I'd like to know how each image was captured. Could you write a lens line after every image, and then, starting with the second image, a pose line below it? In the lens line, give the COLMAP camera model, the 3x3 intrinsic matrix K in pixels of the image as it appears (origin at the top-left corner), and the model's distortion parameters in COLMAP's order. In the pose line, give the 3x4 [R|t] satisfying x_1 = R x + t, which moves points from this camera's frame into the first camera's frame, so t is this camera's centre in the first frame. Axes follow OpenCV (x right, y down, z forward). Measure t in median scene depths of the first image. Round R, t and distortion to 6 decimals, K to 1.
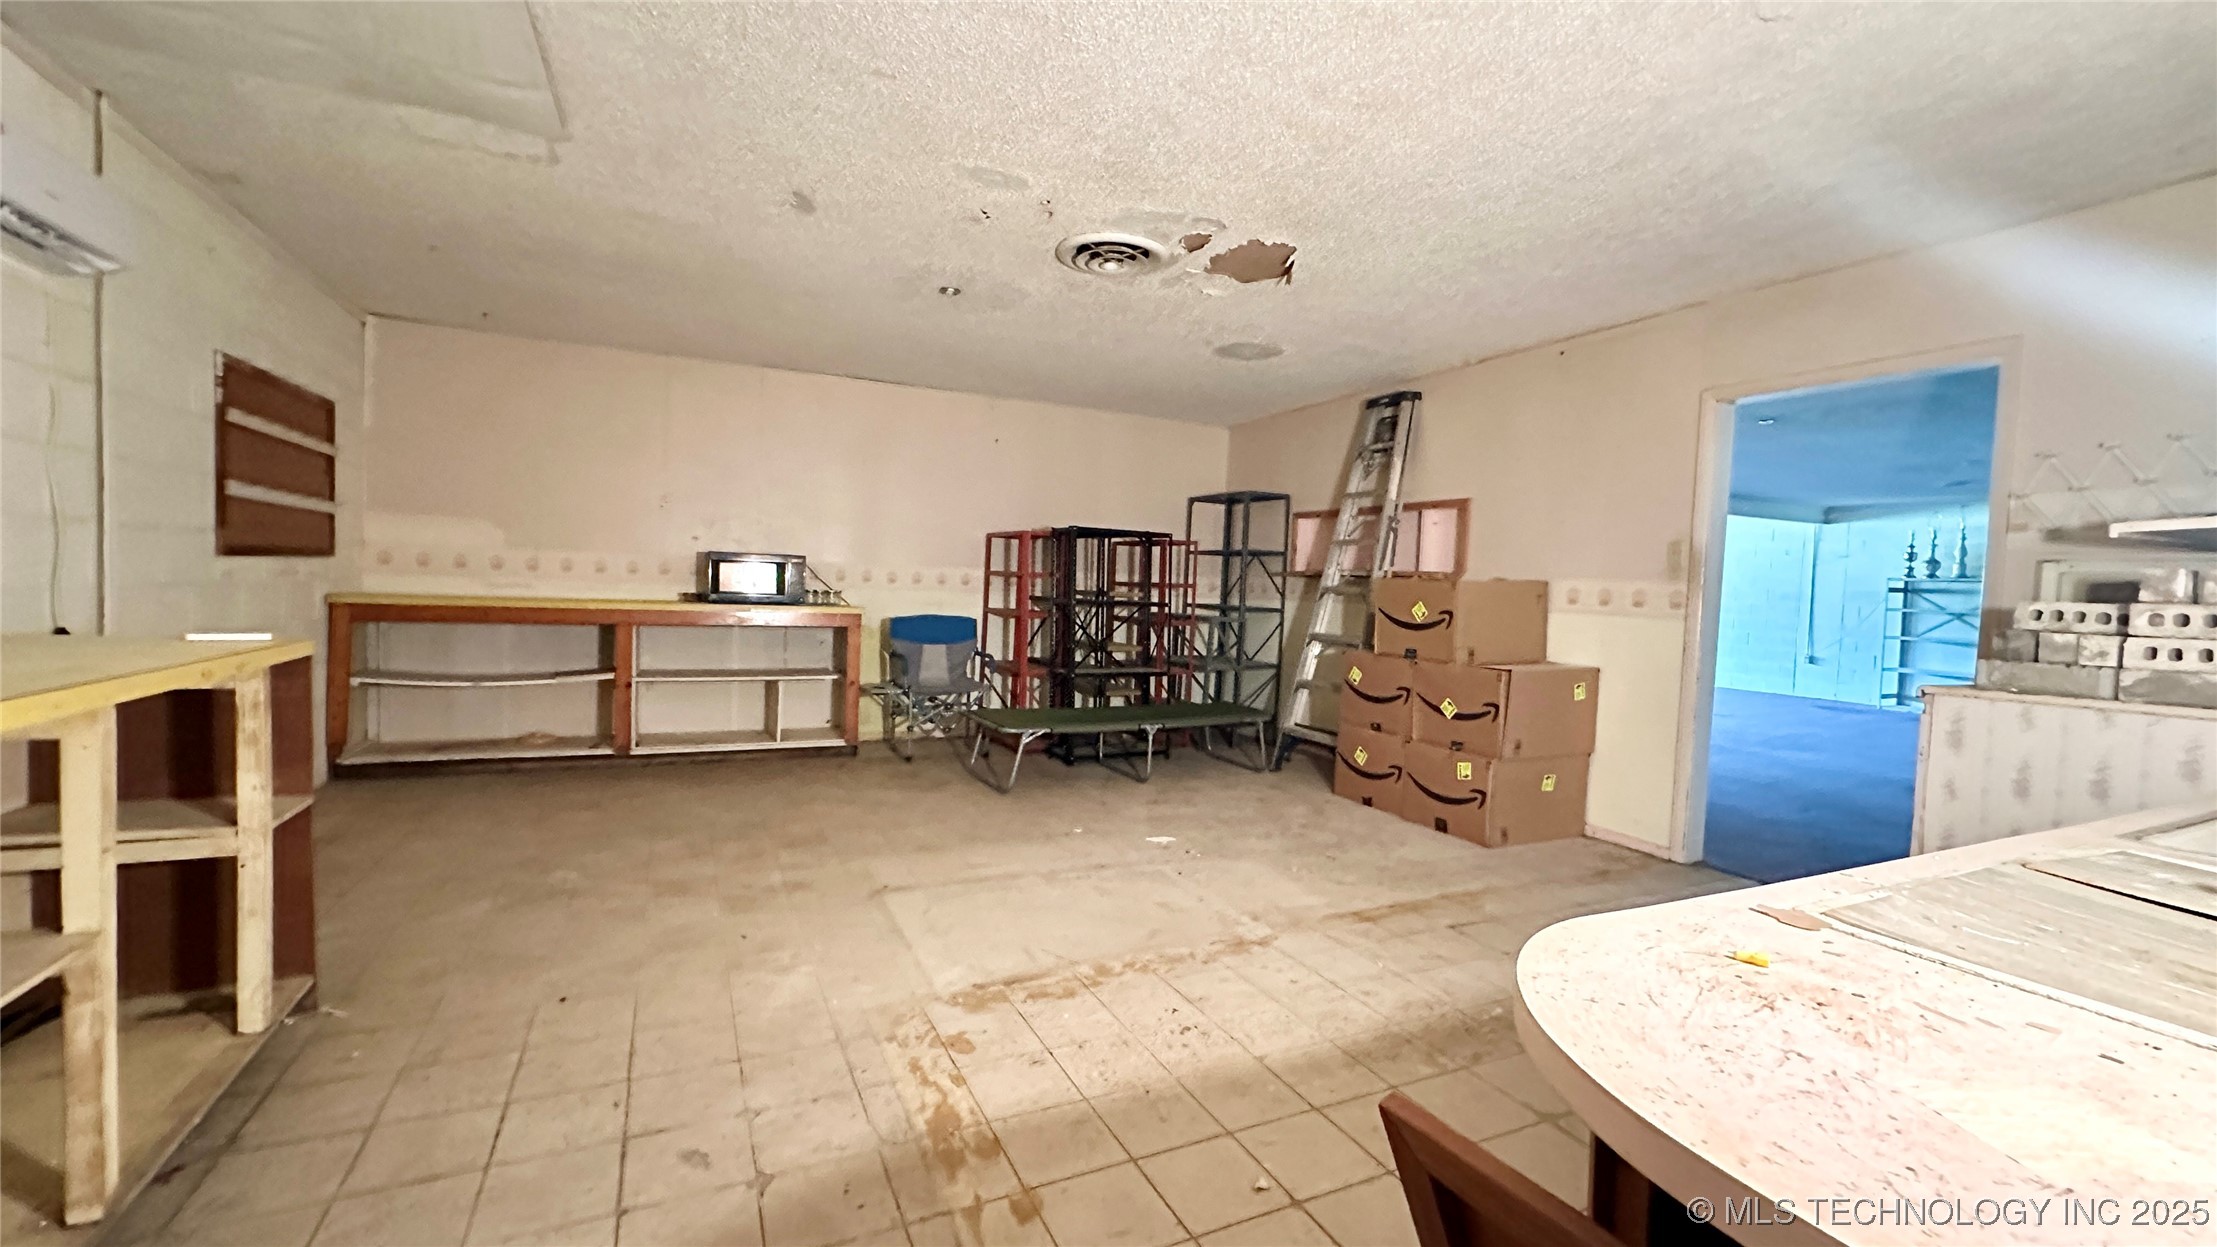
lens RADIAL K [[890.9, 0, 1108.5], [0, 890.9, 623.5], [0, 0, 1]] dist [-0.000962, -0.000123]
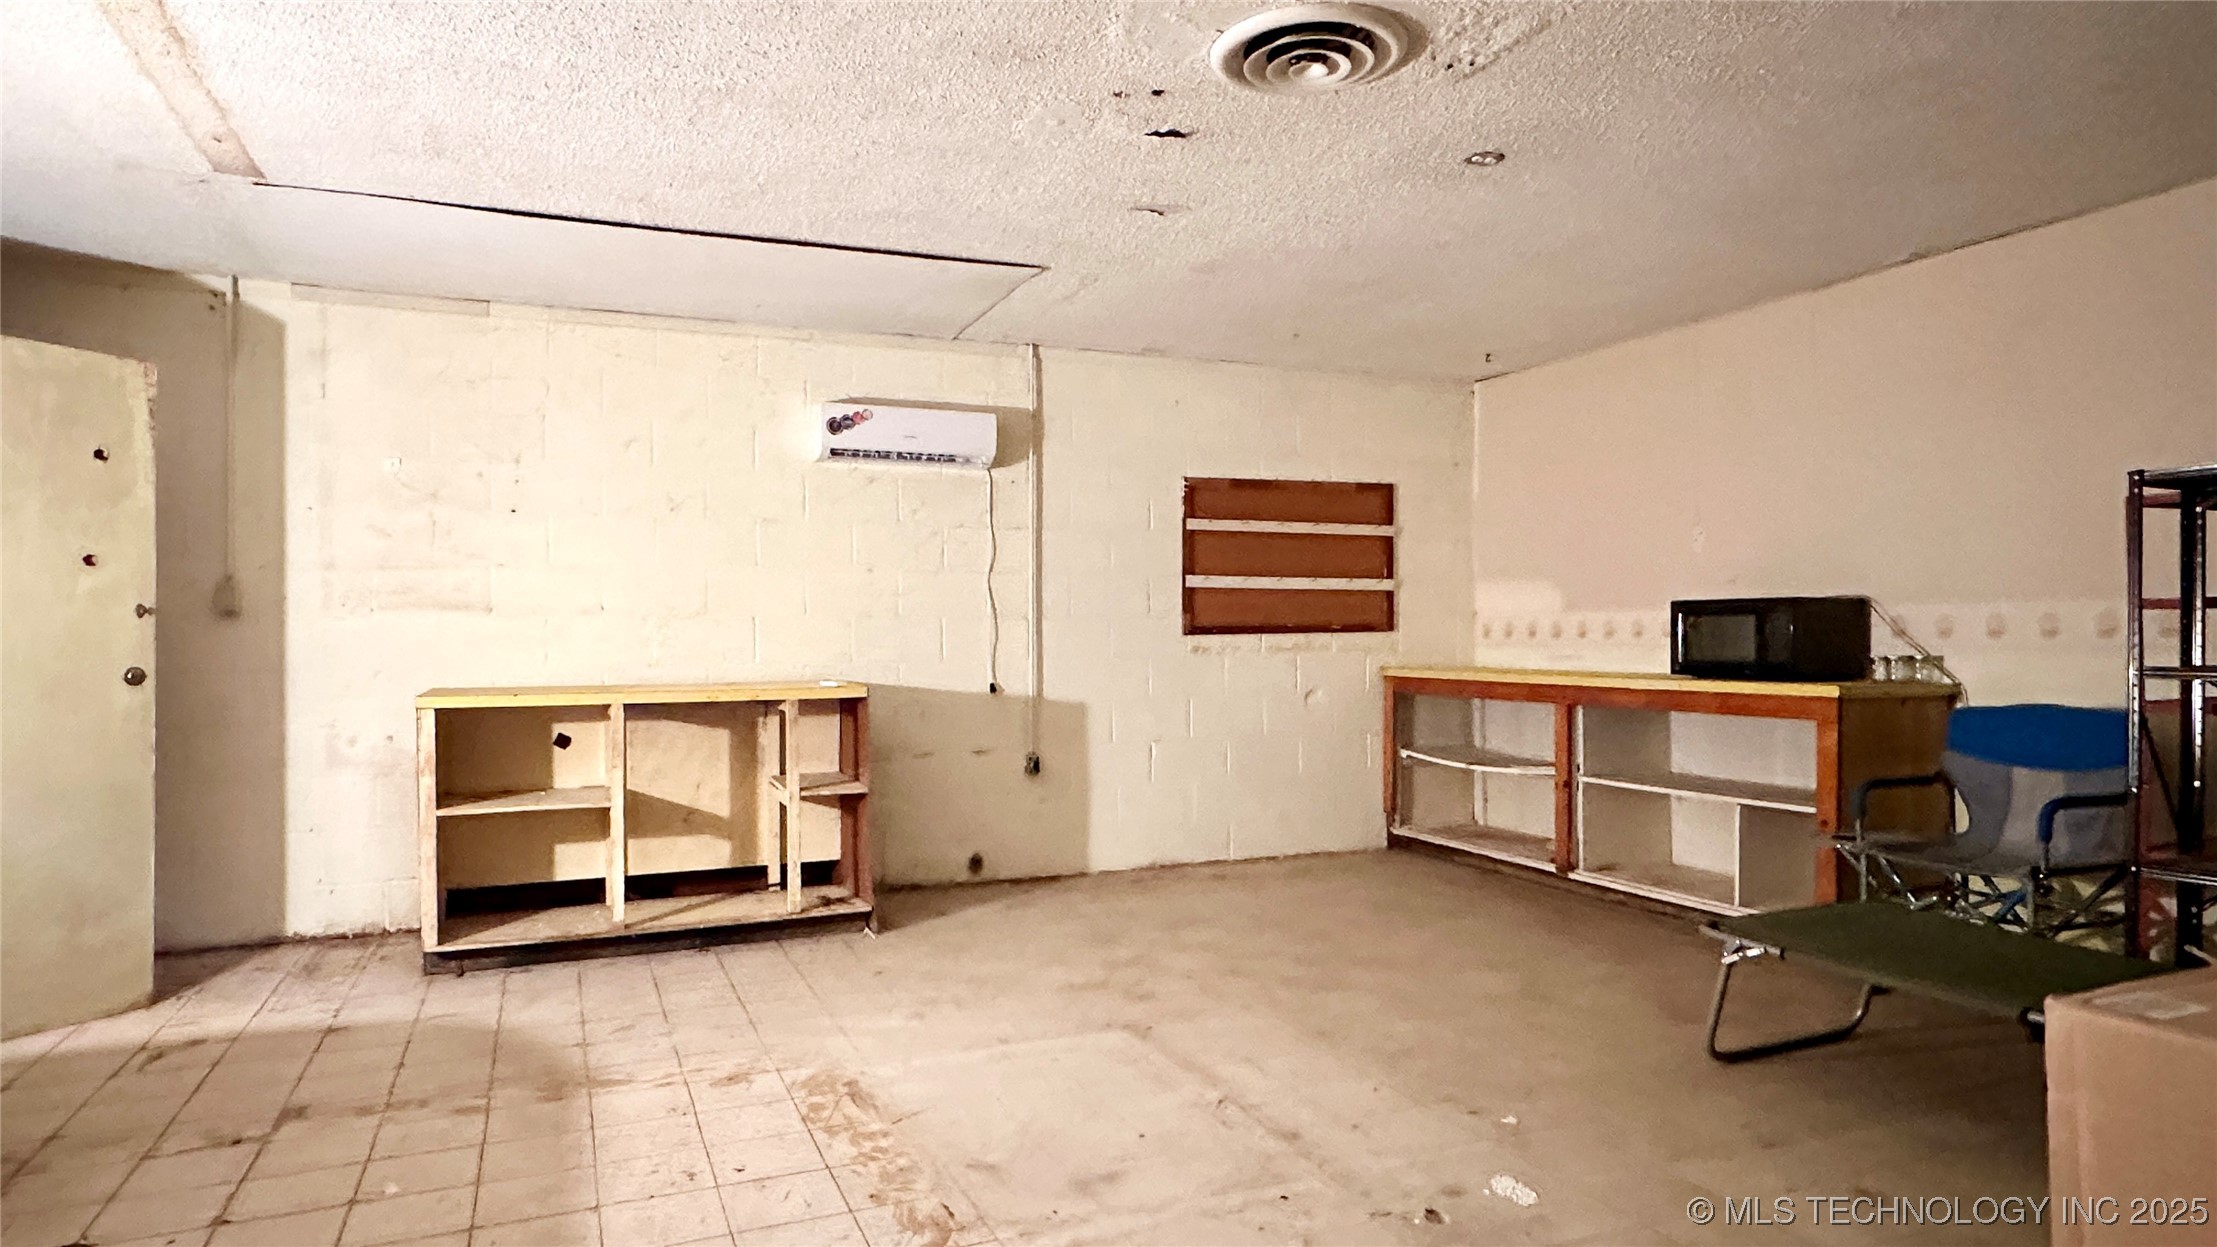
lens RADIAL K [[1285.2, 0, 1080.3], [0, 1285.2, 635.6], [0, 0, 1]] dist [-0.003468, -0.000997]
pose [[-0.056108, -0.036878, -0.997743, 0.858918], [-0.038952, 0.998638, -0.034721, -0.005226], [0.997665, 0.036916, -0.057469, 0.962101]]
